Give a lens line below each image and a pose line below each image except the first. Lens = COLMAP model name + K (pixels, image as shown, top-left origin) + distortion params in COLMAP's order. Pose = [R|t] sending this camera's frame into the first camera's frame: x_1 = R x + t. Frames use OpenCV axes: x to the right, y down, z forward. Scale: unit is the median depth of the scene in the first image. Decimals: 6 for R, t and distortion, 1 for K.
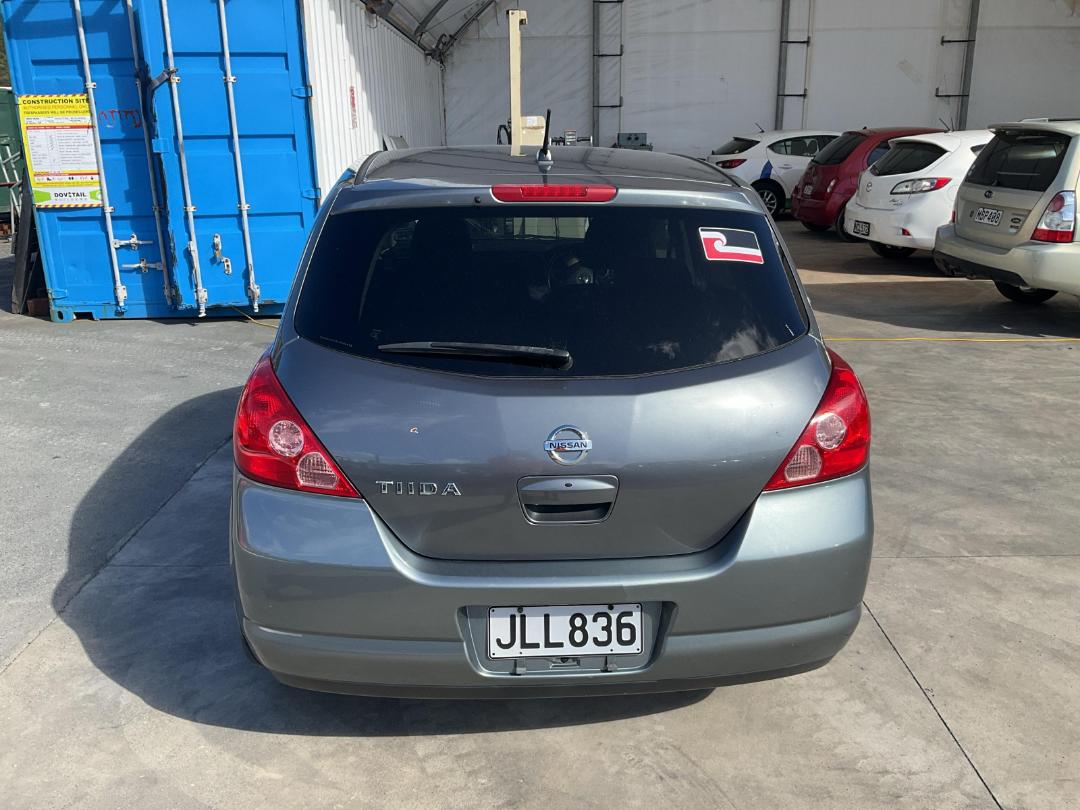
lens RADIAL K [[907.7, 0, 529.8], [0, 907.7, 403.8], [0, 0, 1]] dist [0.035446, -0.065852]
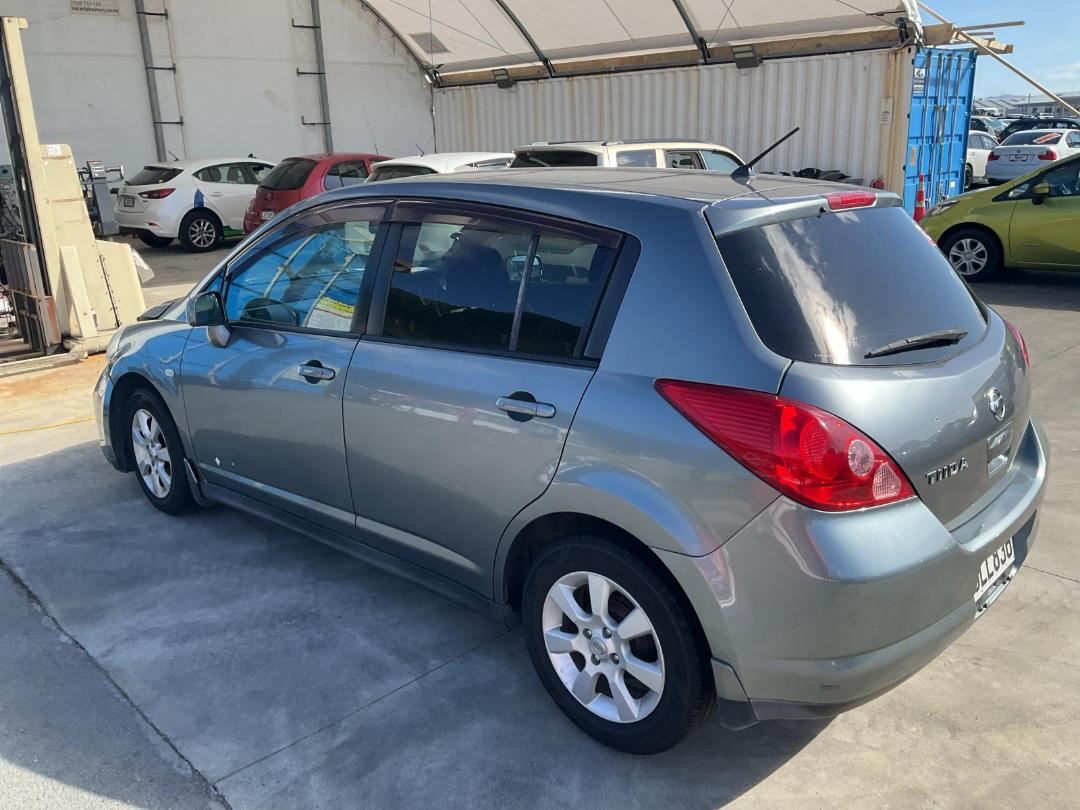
lens RADIAL K [[907.7, 0, 529.8], [0, 907.7, 403.8], [0, 0, 1]] dist [0.035446, -0.065852]
pose [[0.721240, -0.203372, 0.662157, -0.168492], [0.222931, 0.973219, 0.056088, -0.021422], [-0.655831, 0.107163, 0.747263, 0.072028]]
